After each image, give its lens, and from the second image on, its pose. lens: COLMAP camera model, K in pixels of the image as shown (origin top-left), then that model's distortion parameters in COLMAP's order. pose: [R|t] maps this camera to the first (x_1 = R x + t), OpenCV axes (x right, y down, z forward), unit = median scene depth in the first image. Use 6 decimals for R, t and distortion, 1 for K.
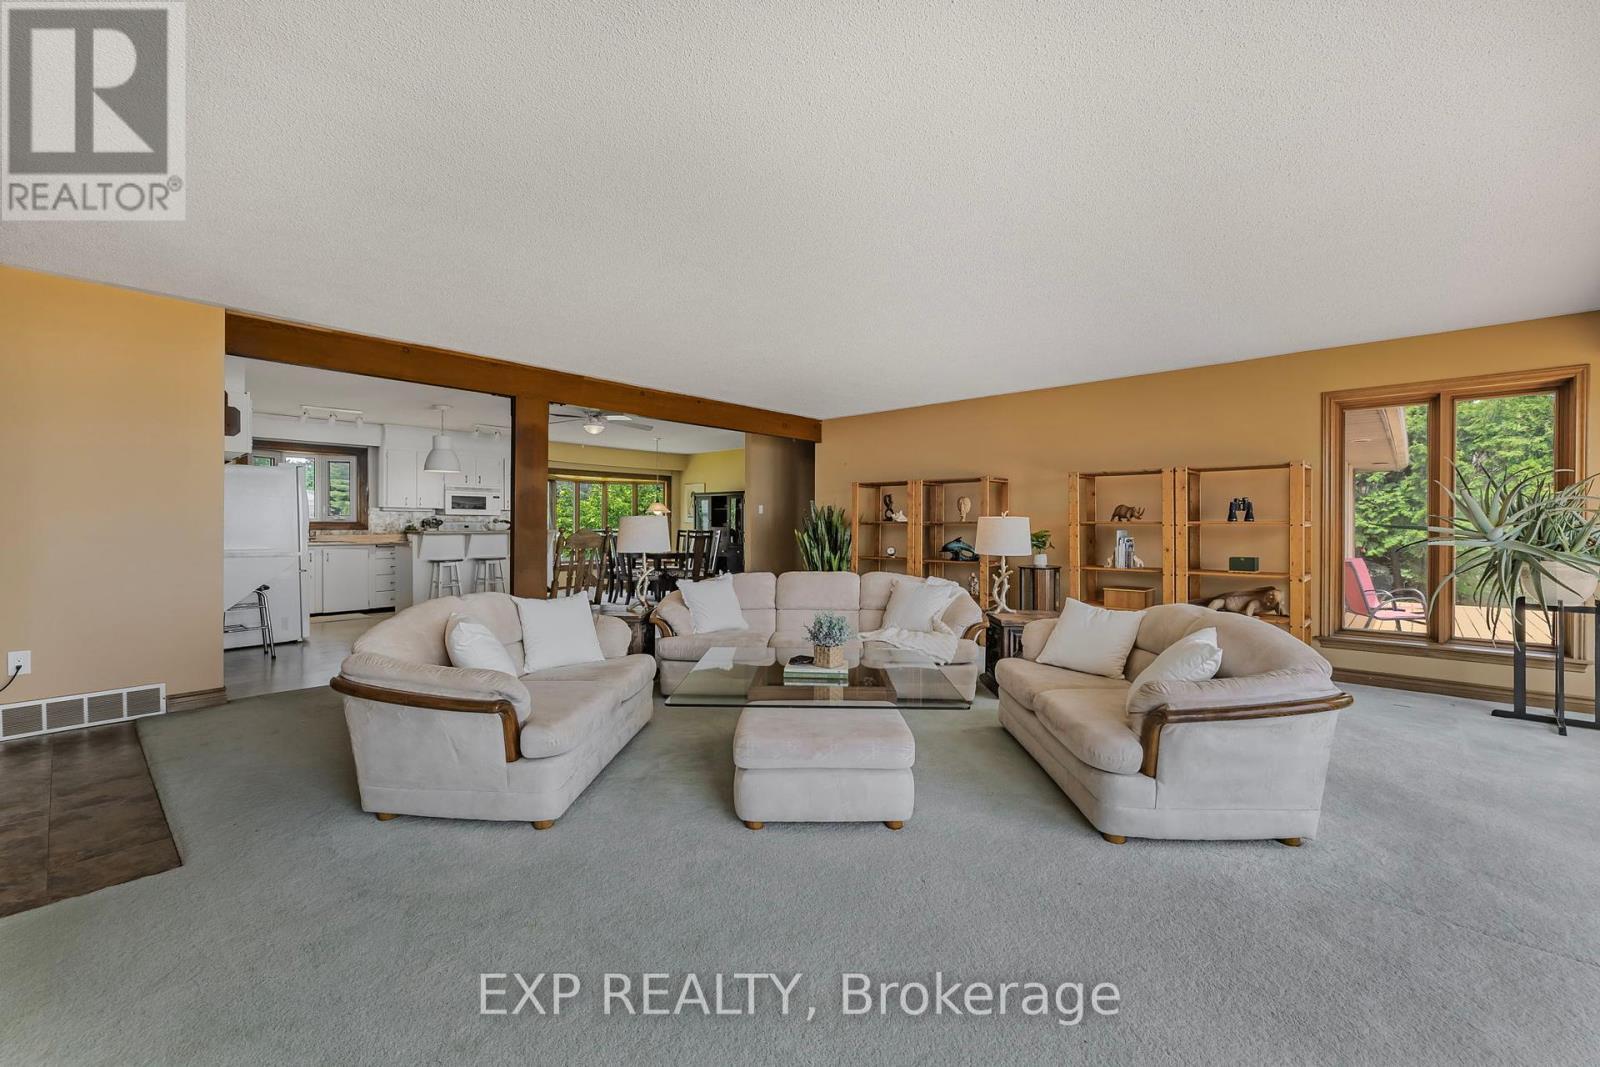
lens RADIAL K [[671.4, 0, 795.8], [0, 671.4, 527.9], [0, 0, 1]] dist [-0.003272, 0.001309]
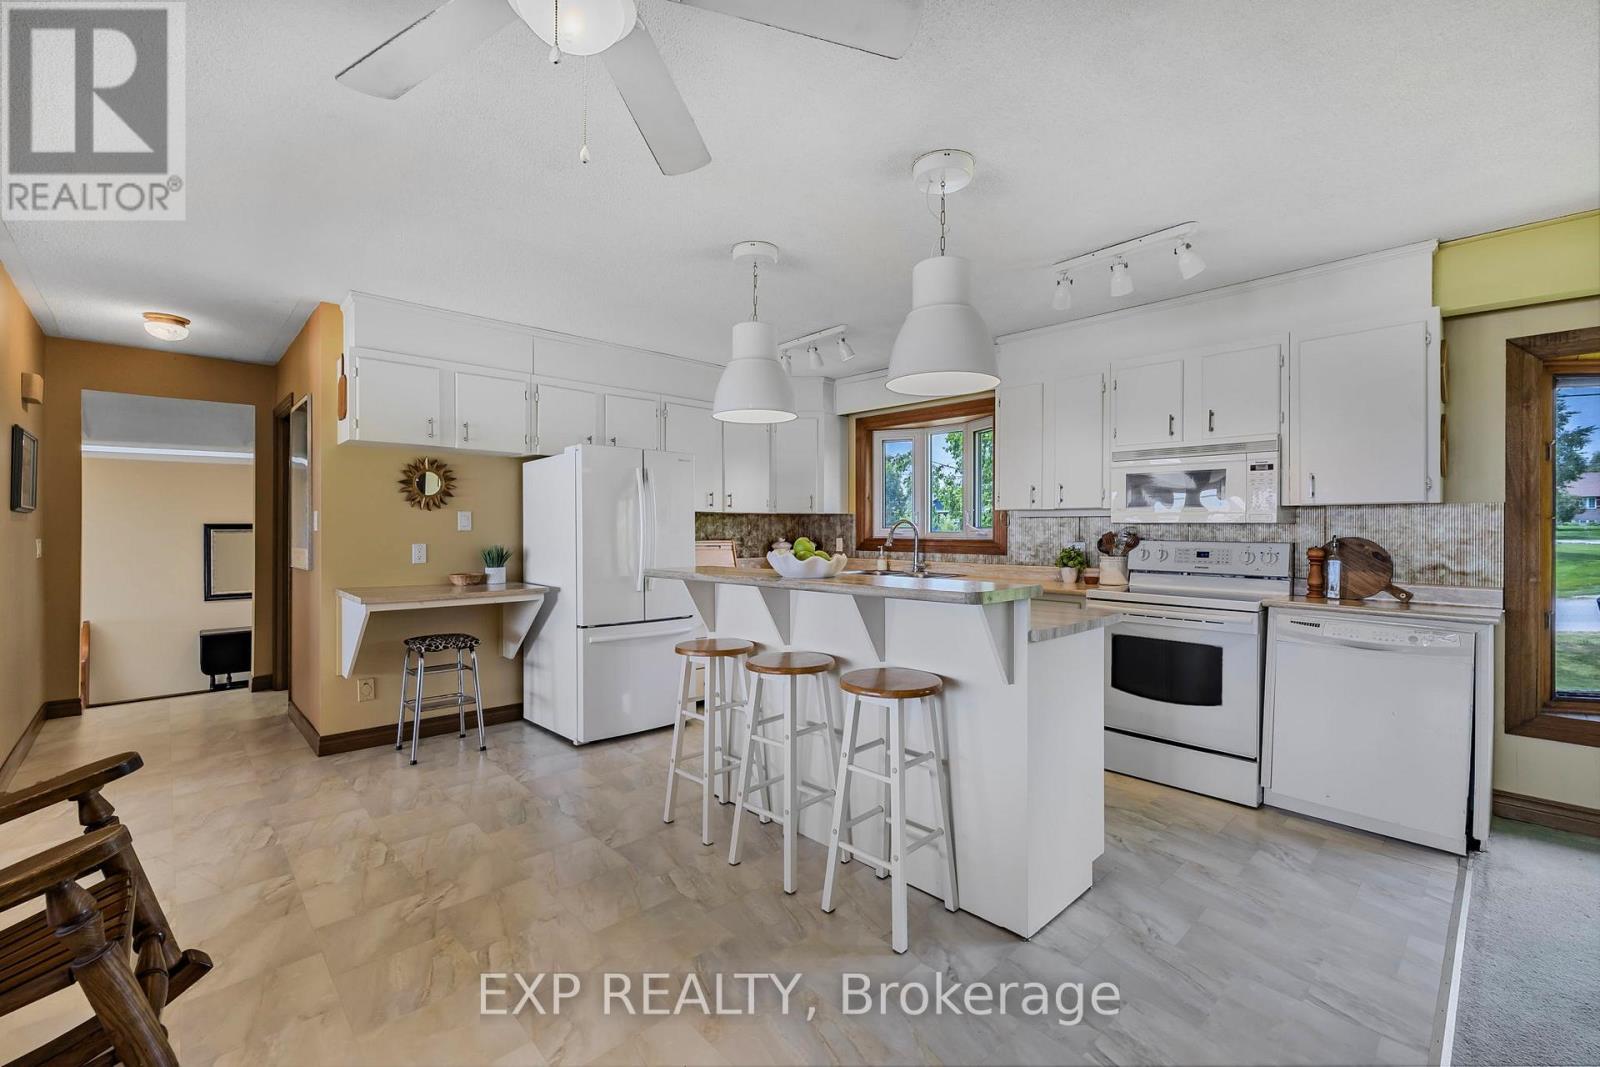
lens RADIAL K [[671.4, 0, 792.6], [0, 671.4, 533.1], [0, 0, 1]] dist [-0.003272, 0.001309]
pose [[-0.063736, 0.004539, -0.997956, -0.117940], [-0.005744, 0.999971, 0.004915, -0.015037], [0.997950, 0.006046, -0.063708, 0.858112]]
